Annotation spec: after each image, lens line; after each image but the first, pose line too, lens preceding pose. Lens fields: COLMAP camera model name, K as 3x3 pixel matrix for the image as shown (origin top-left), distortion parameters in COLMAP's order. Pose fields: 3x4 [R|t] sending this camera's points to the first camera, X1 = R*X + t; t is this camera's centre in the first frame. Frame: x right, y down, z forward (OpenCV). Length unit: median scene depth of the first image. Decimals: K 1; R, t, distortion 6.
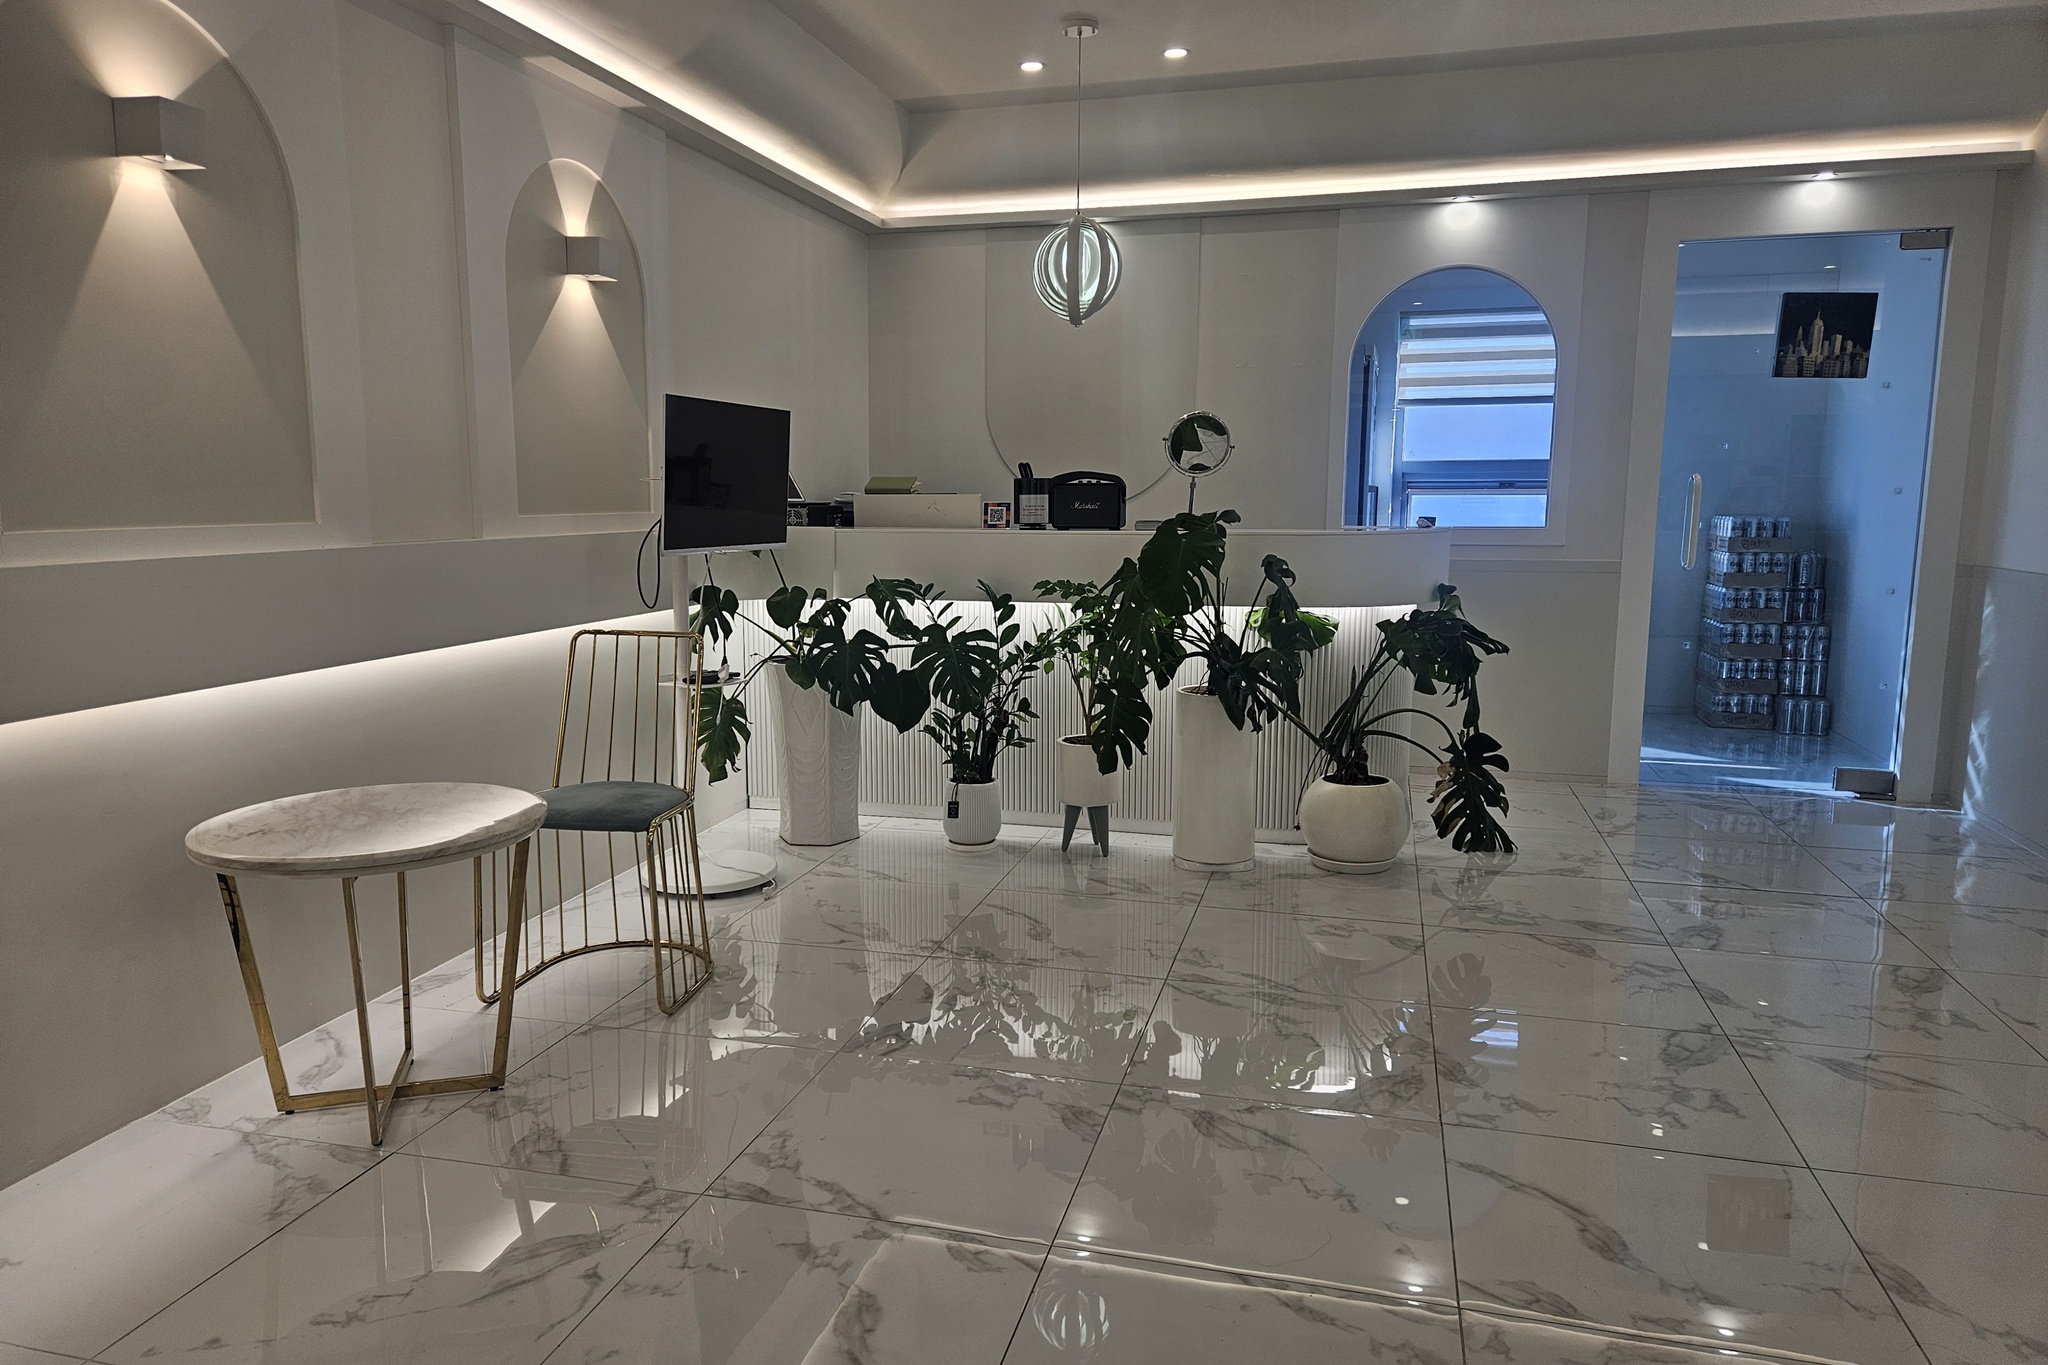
lens RADIAL K [[1341.9, 0, 1013.3], [0, 1341.9, 694.4], [0, 0, 1]] dist [0.053188, 0.000180]
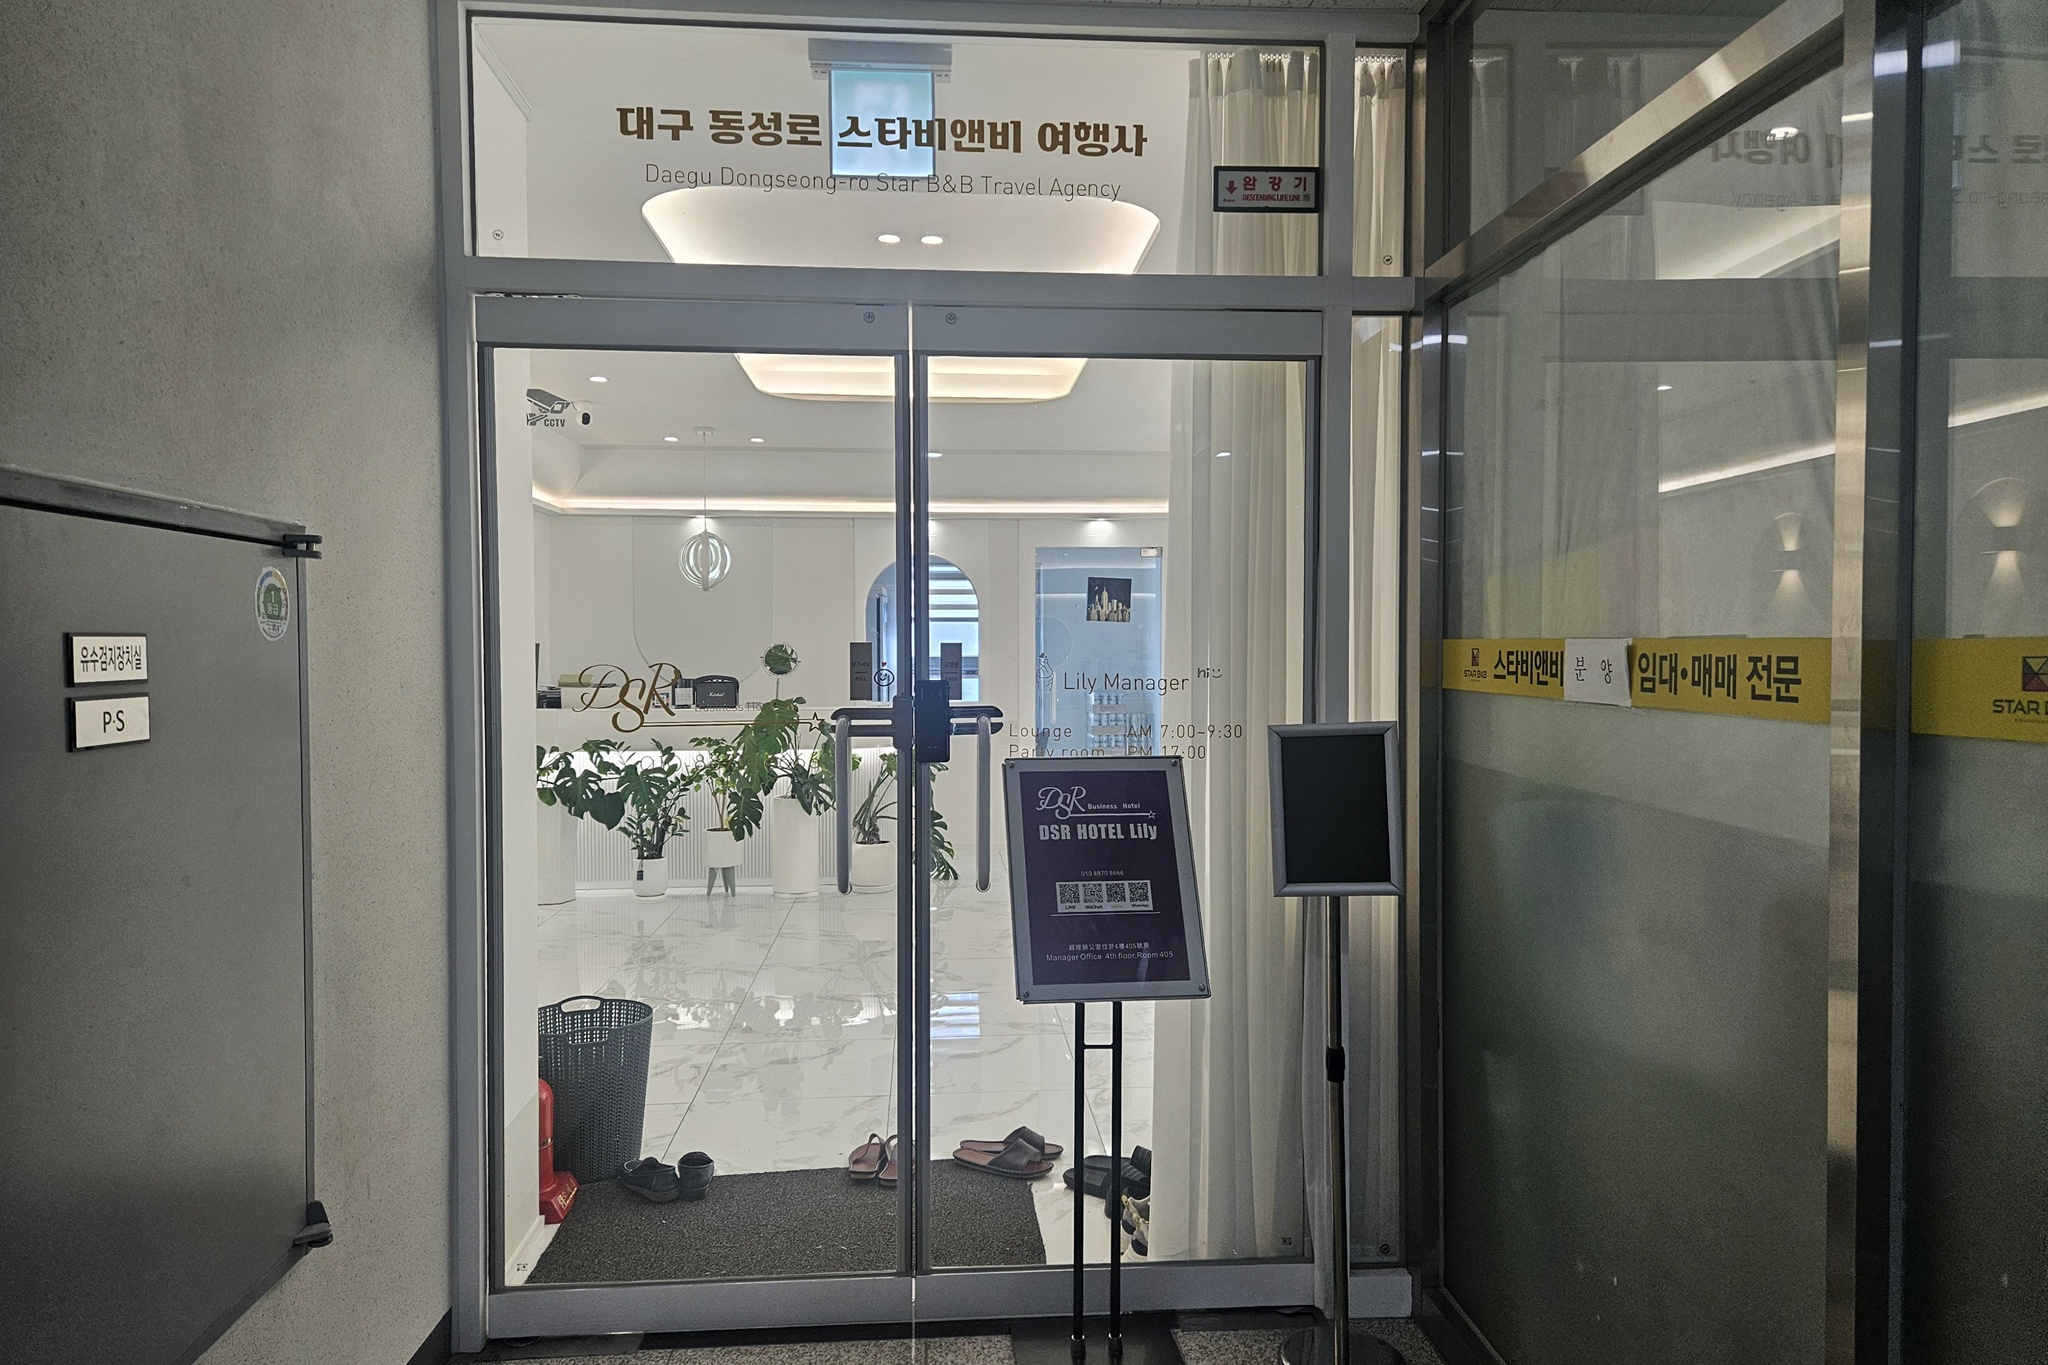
lens RADIAL K [[1341.9, 0, 1013.3], [0, 1341.9, 694.4], [0, 0, 1]] dist [0.053188, 0.000180]
pose [[0.946357, -0.013220, 0.322852, -0.145945], [0.051355, 0.992616, -0.109888, 0.071170], [-0.319016, 0.120573, 0.940049, -0.766581]]
